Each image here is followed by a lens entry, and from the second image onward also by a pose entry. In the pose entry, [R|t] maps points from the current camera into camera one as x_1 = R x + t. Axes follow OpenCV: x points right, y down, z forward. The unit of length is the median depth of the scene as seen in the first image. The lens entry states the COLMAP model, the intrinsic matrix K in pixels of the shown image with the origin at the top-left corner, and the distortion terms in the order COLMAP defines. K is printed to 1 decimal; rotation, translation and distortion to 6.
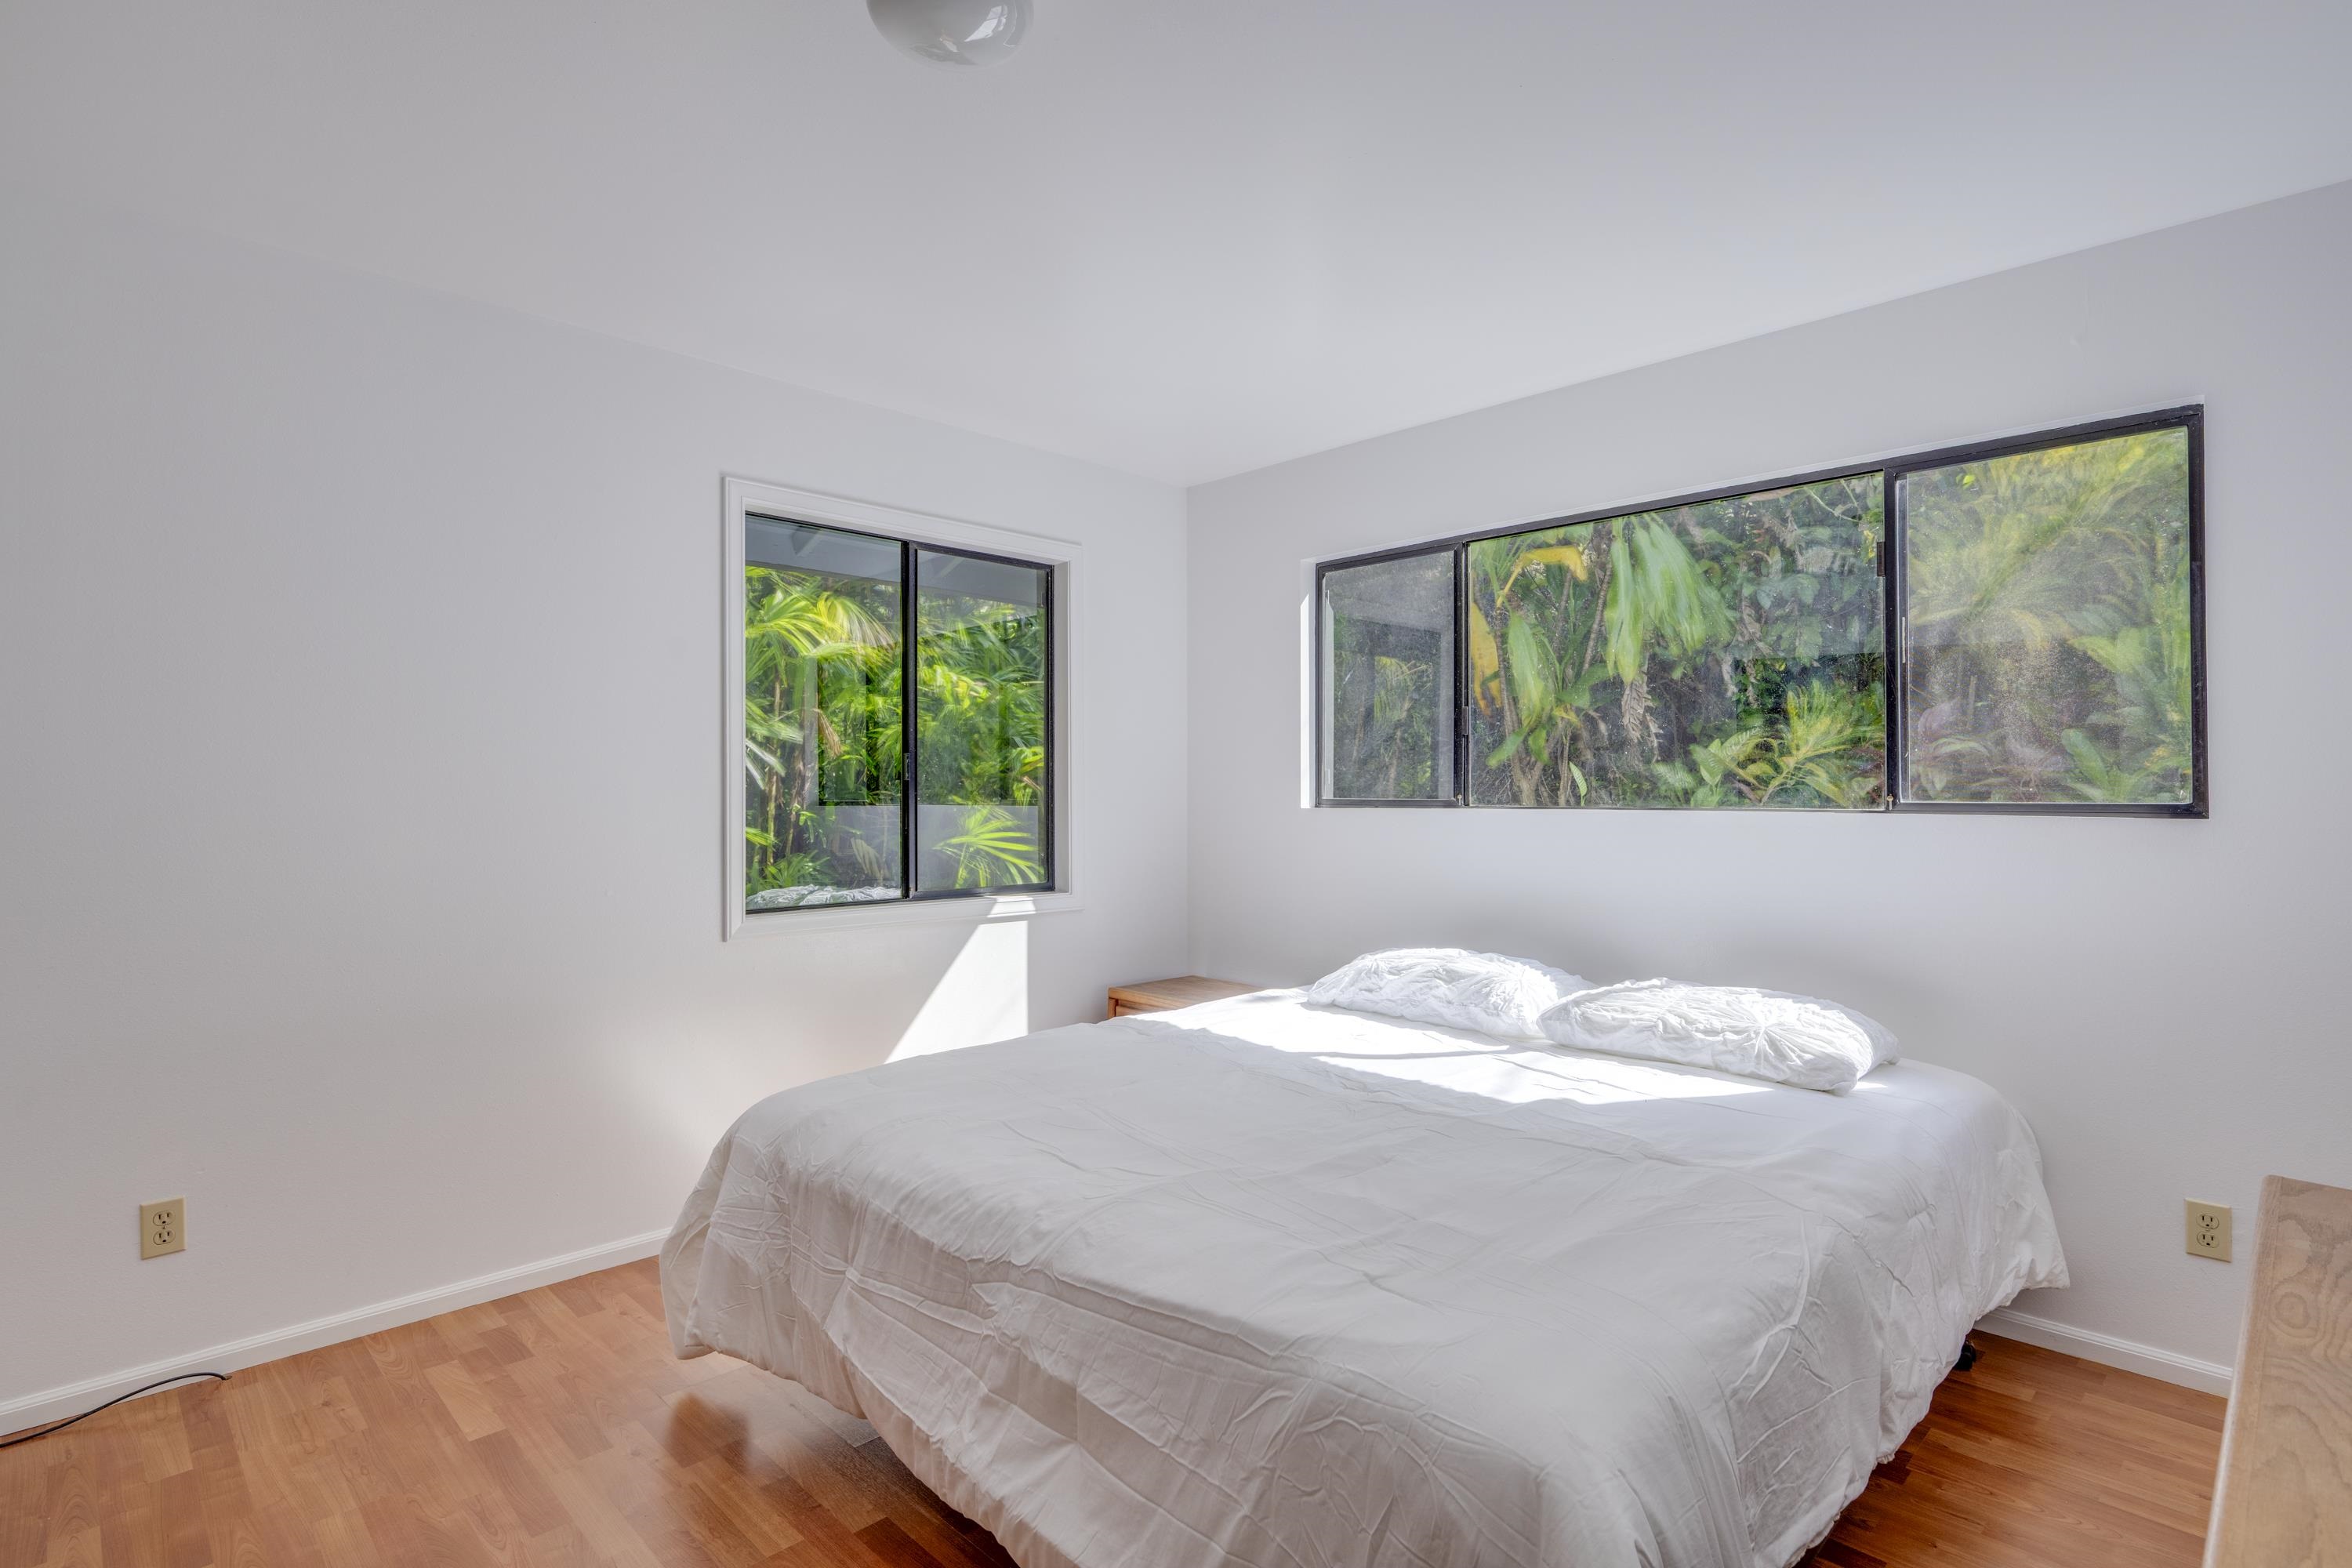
lens RADIAL K [[1135.0, 0, 1177.7], [0, 1135.0, 782.9], [0, 0, 1]] dist [-0.001662, -0.000154]
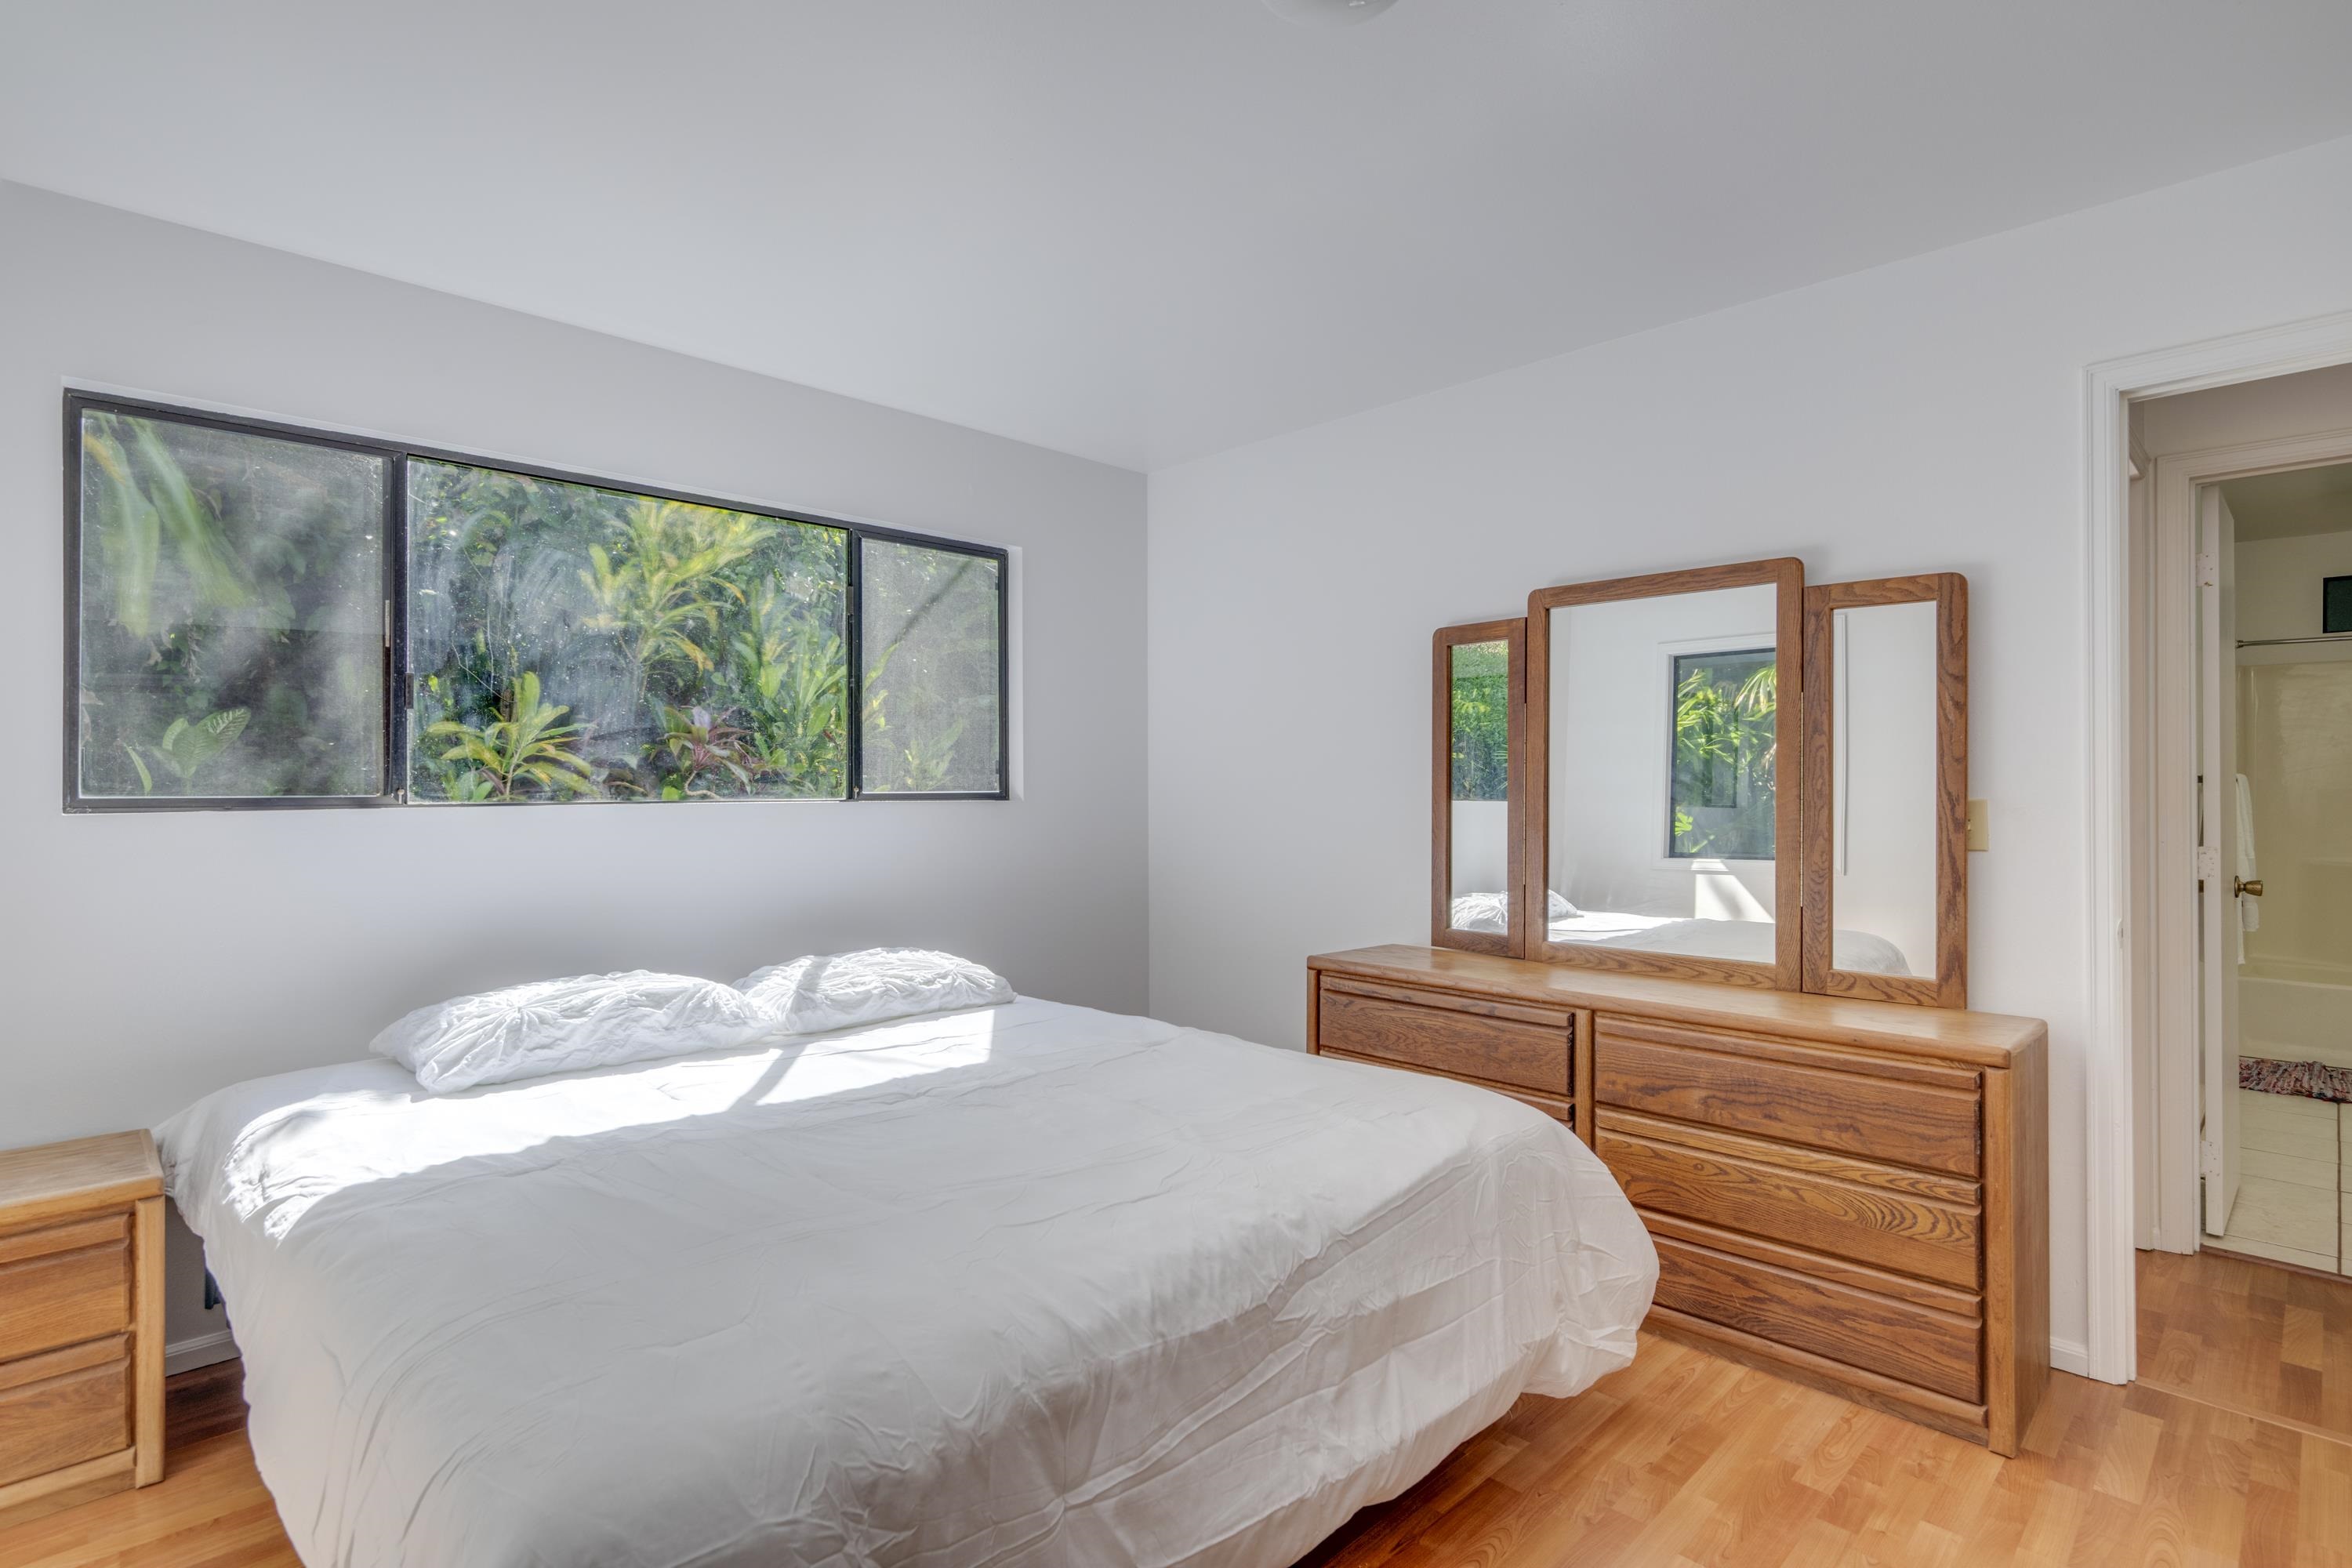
lens RADIAL K [[1135.0, 0, 1177.9], [0, 1135.0, 785.3], [0, 0, 1]] dist [-0.001662, -0.000154]
pose [[0.017667, -0.001443, 0.999843, -0.726301], [-0.007852, 0.999968, 0.001582, 0.003731], [-0.999813, -0.007879, 0.017656, 0.699678]]
